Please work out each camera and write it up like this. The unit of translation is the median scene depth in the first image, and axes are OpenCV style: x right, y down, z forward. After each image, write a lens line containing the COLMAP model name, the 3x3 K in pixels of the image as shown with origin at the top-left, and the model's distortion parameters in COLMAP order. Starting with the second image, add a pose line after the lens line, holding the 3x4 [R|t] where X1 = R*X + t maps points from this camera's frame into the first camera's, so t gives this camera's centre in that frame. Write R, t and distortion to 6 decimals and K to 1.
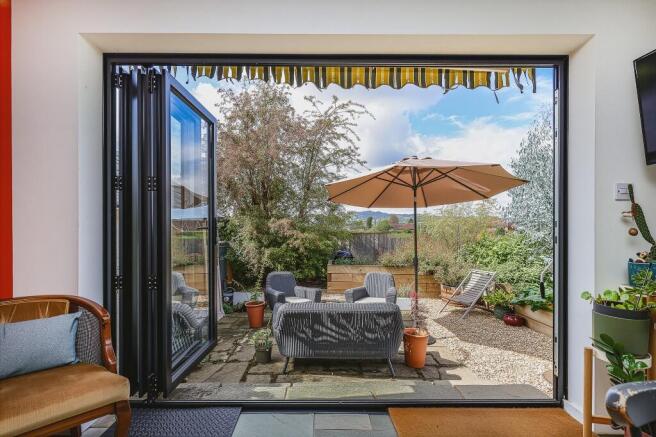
lens RADIAL K [[302.0, 0, 322.4], [0, 302.0, 228.0], [0, 0, 1]] dist [0.001708, -0.000017]
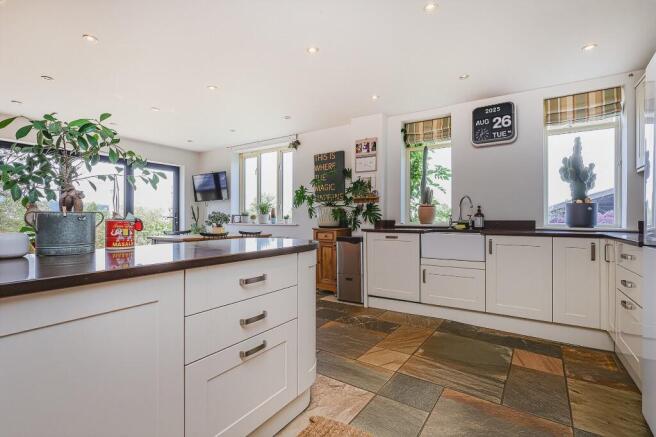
lens RADIAL K [[302.0, 0, 329.4], [0, 302.0, 218.5], [0, 0, 1]] dist [0.001708, -0.000017]
pose [[0.548107, 0.003372, 0.836401, -0.346122], [-0.001720, 0.999994, -0.002904, 0.006936], [-0.836407, 0.000153, 0.548110, -0.711702]]
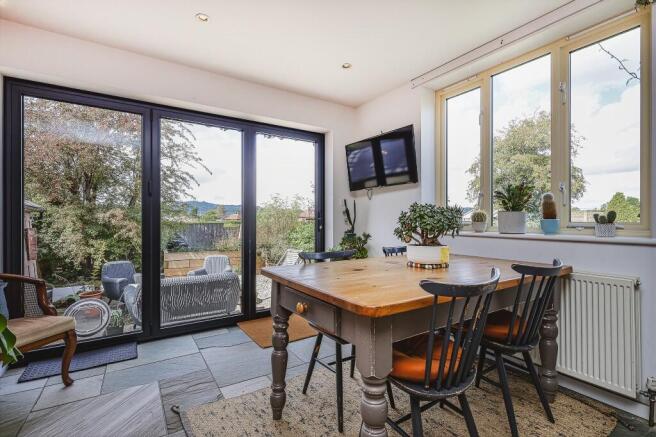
lens RADIAL K [[302.0, 0, 326.8], [0, 302.0, 218.1], [0, 0, 1]] dist [0.001708, -0.000017]
pose [[0.839743, 0.000783, 0.542984, -0.085793], [0.000561, 0.999997, -0.002309, 0.000385], [-0.542984, 0.002244, 0.839740, -0.220006]]
